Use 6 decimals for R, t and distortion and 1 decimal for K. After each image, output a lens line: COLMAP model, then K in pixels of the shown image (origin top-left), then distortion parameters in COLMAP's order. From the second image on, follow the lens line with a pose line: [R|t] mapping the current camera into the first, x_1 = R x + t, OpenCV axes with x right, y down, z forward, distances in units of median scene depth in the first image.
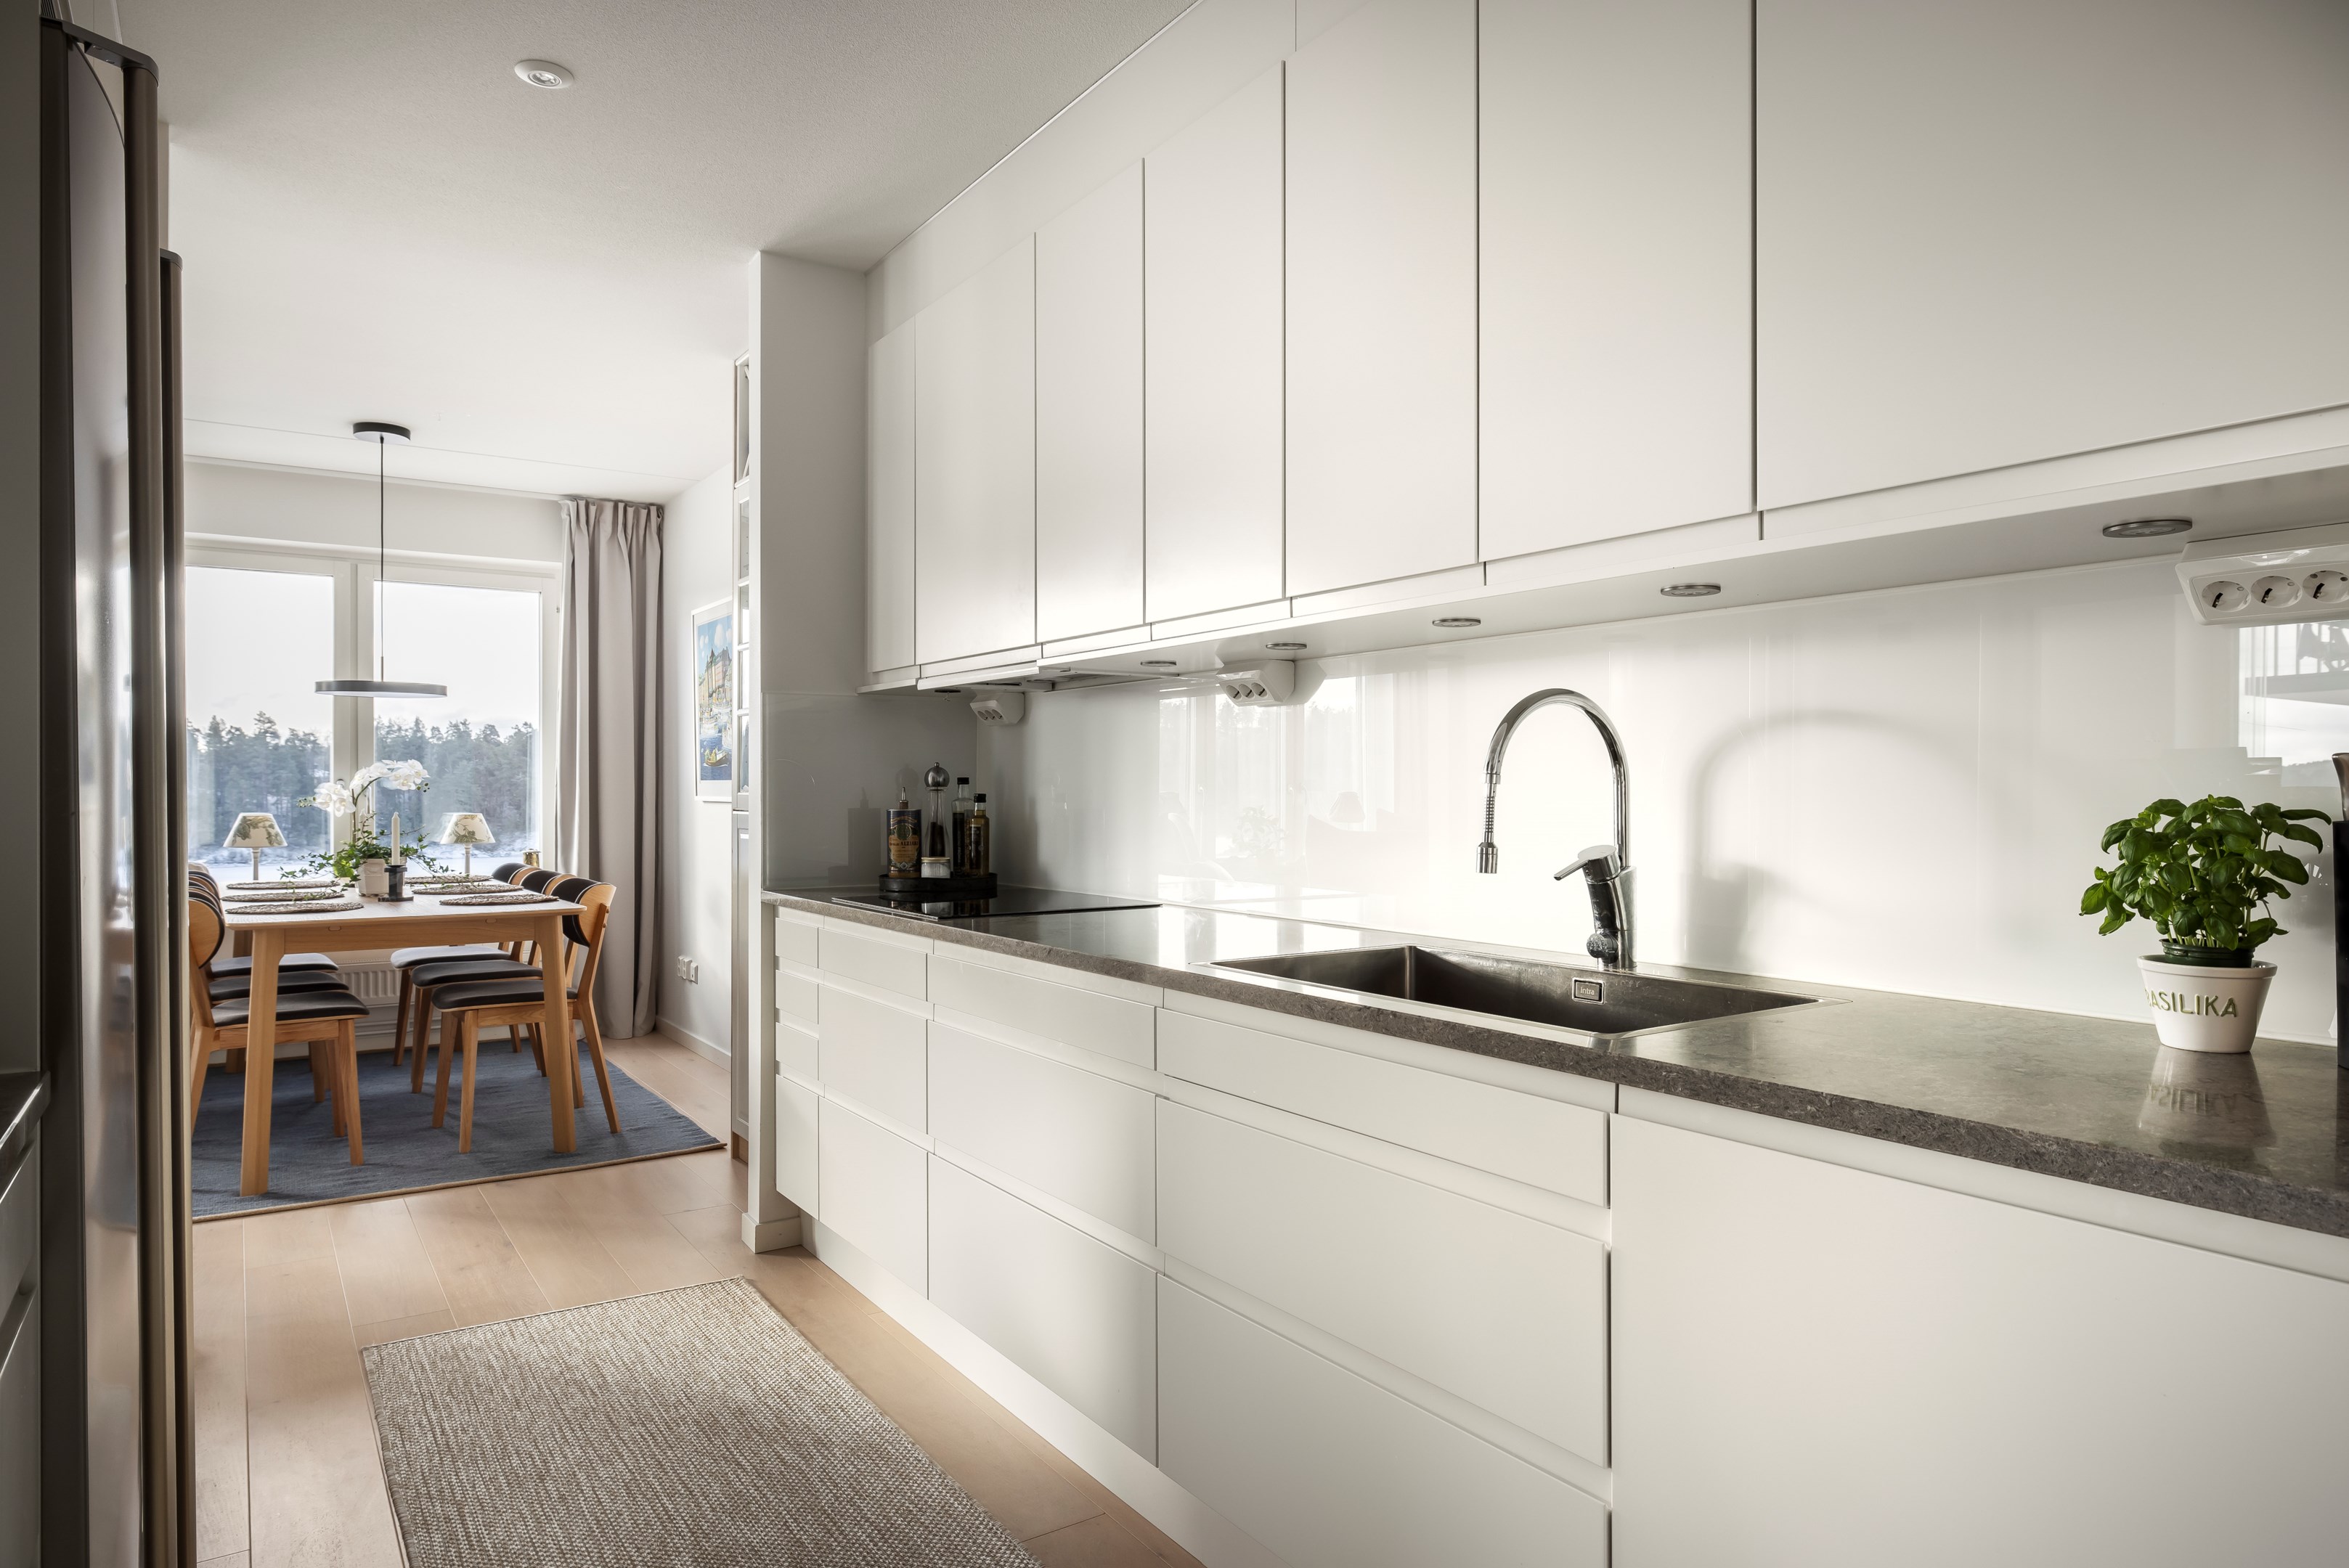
lens RADIAL K [[1409.6, 0, 1174.5], [0, 1409.6, 784.0], [0, 0, 1]] dist [-0.000032, -0.000125]
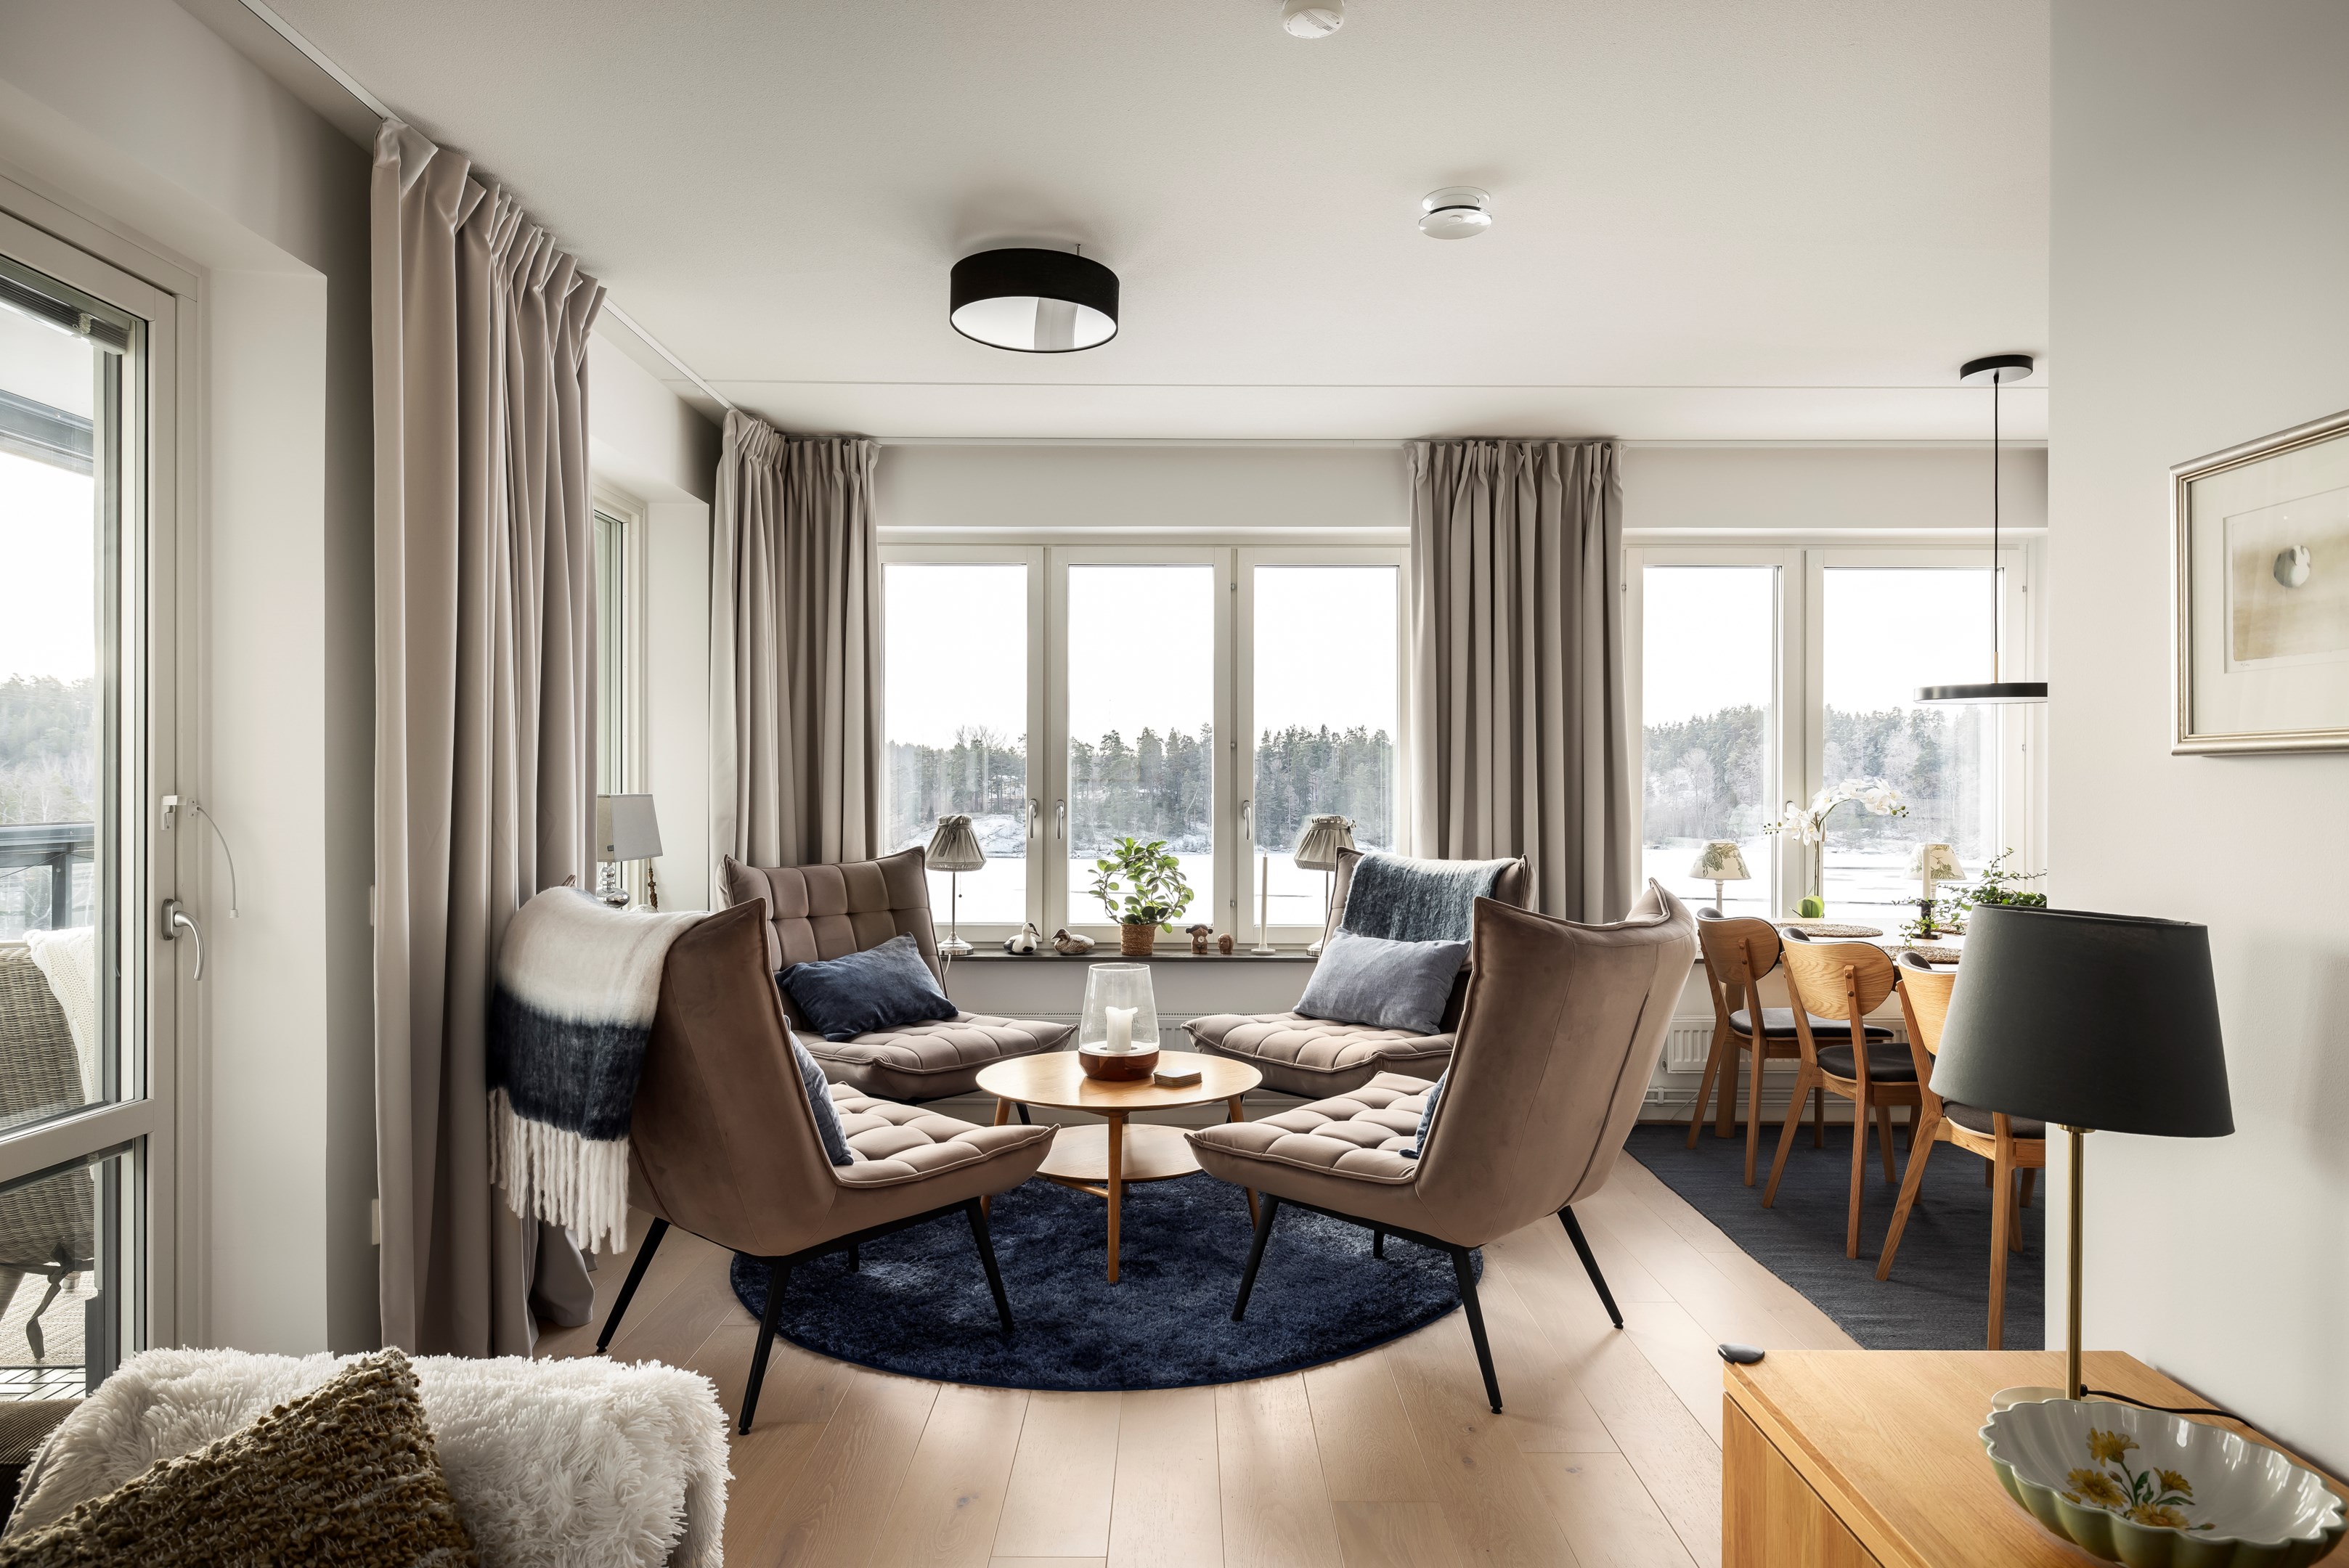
lens RADIAL K [[1409.6, 0, 1174.5], [0, 1409.6, 784.0], [0, 0, 1]] dist [-0.000032, -0.000125]
pose [[0.831949, -0.000718, -0.554851, -0.943131], [0.000970, 1.000000, 0.000160, -0.031072], [0.554851, -0.000671, 0.831950, 0.161661]]
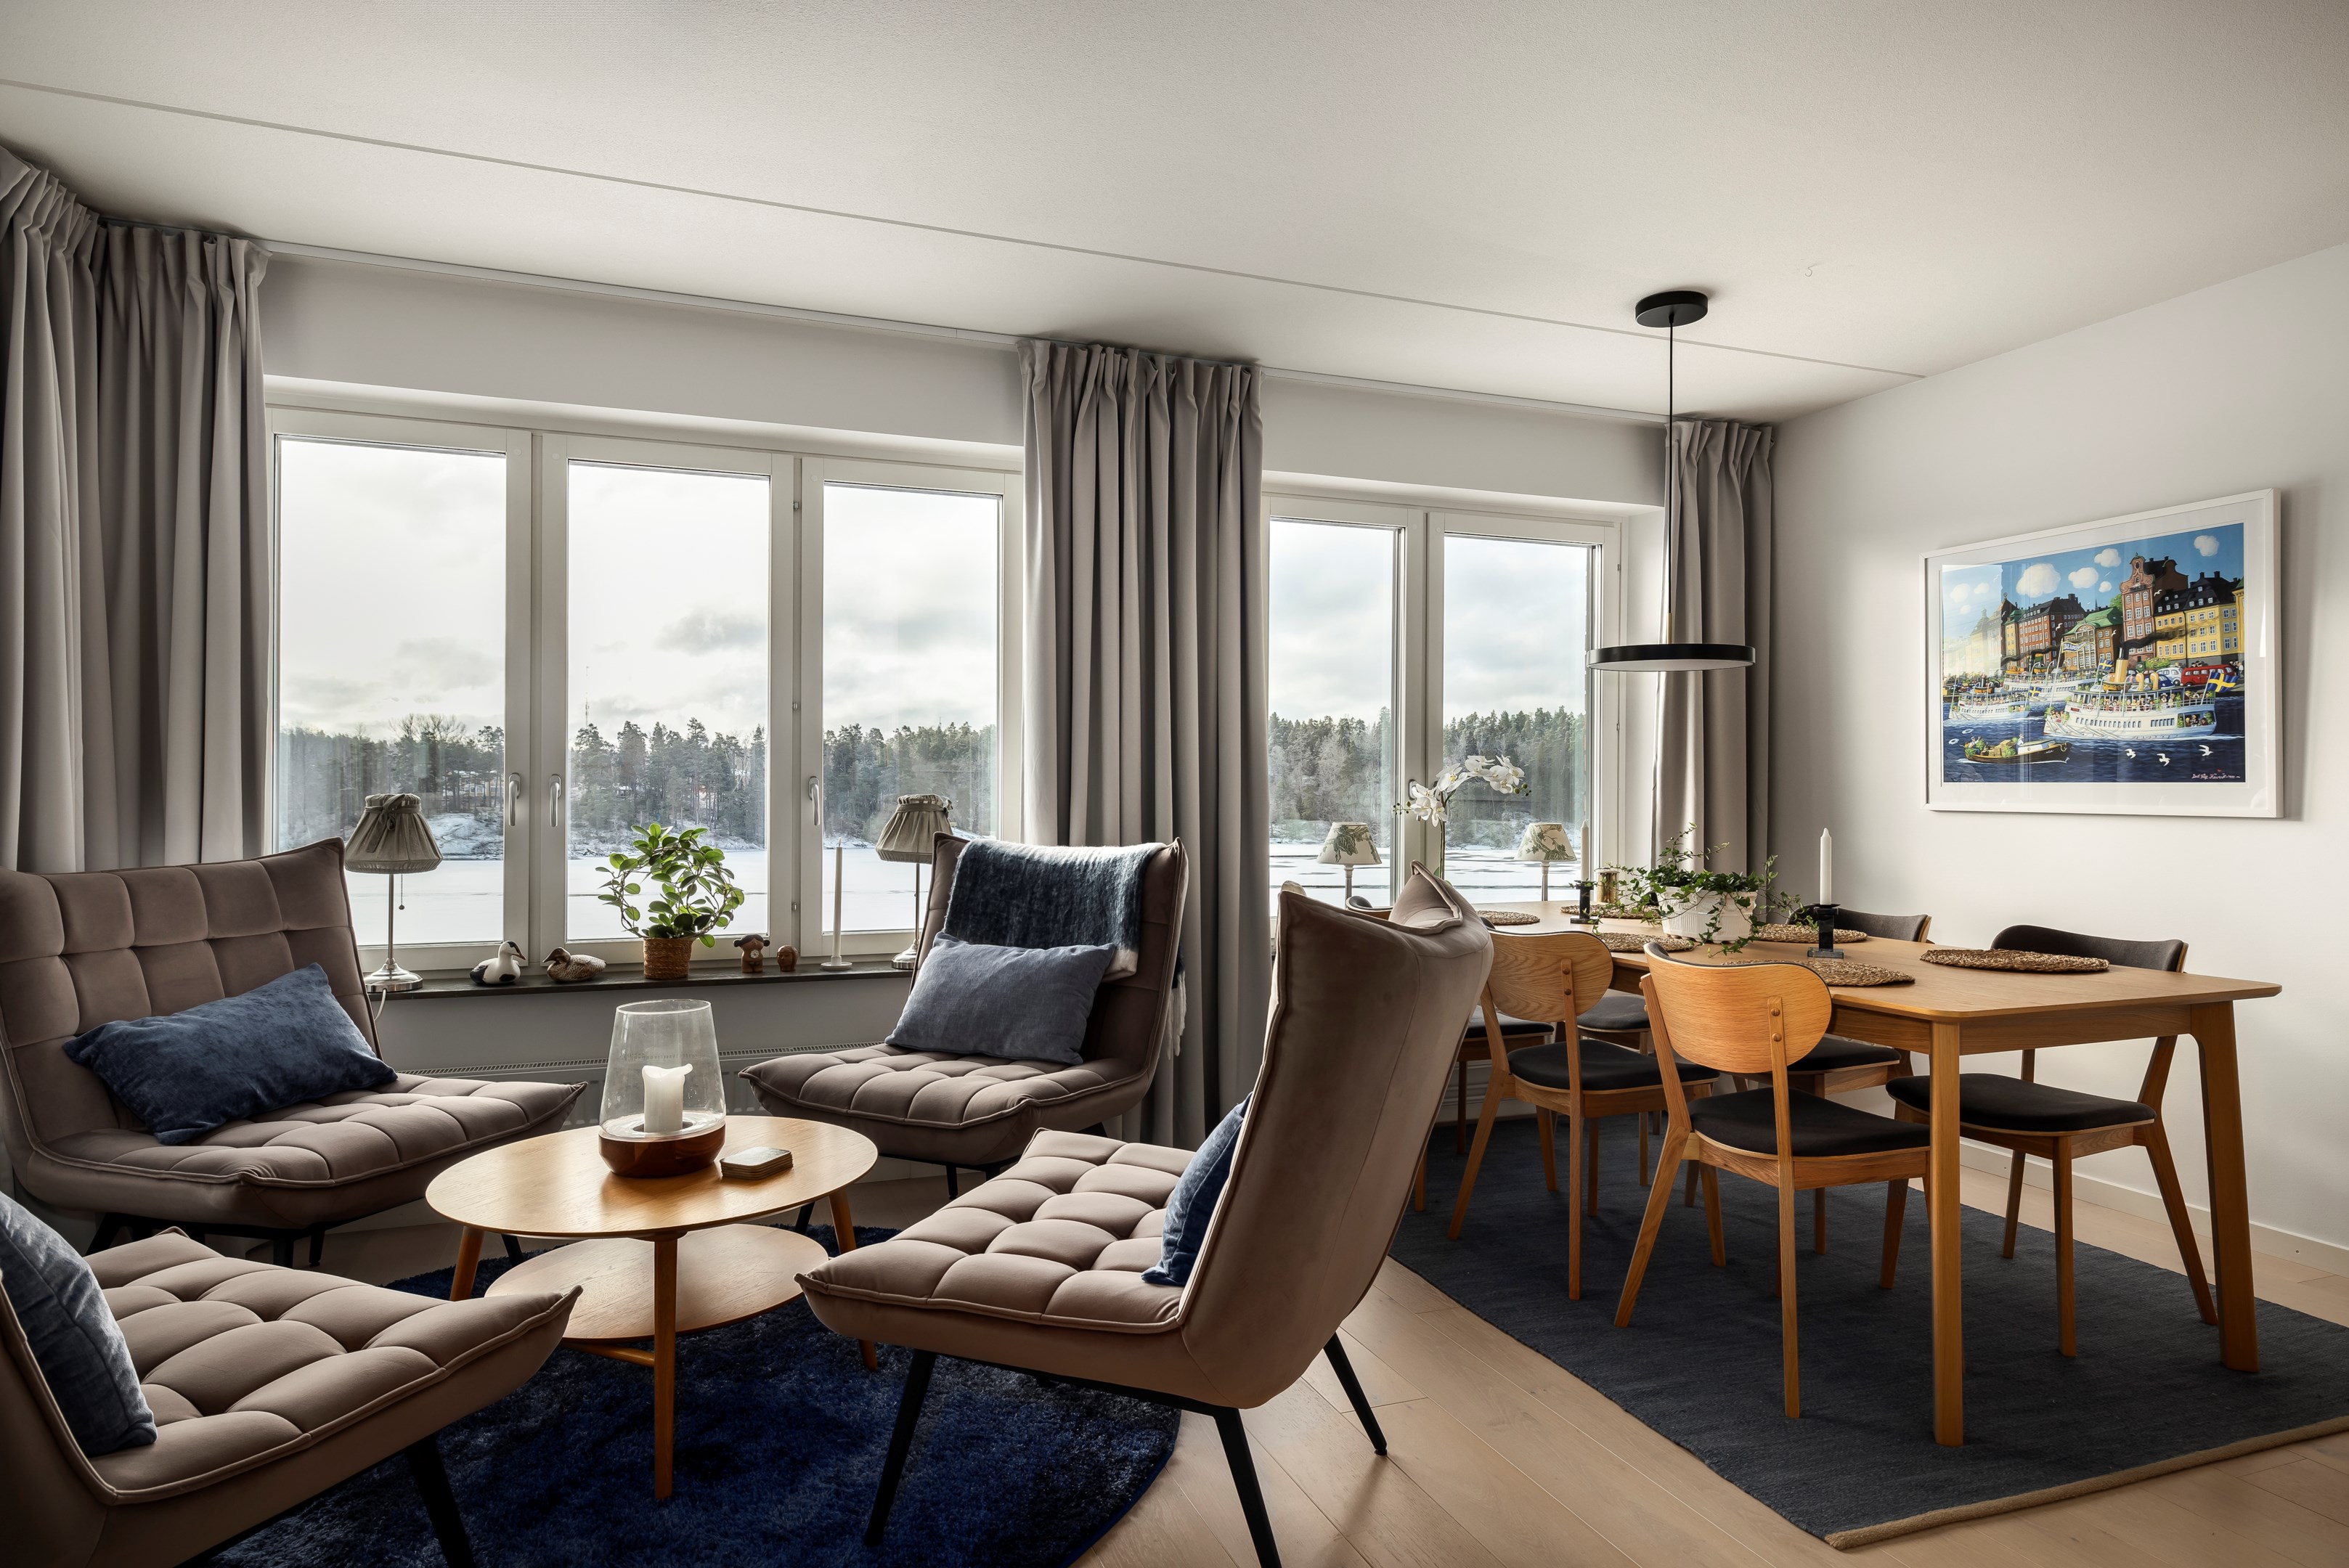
lens RADIAL K [[1356.7, 0, 1174.5], [0, 1356.7, 784.0], [0, 0, 1]] dist [0.004762, -0.001132]
pose [[0.974759, 0.002710, -0.223243, -1.218742], [-0.002496, 0.999996, 0.001240, -0.002753], [0.223245, -0.000652, 0.974762, 0.470698]]
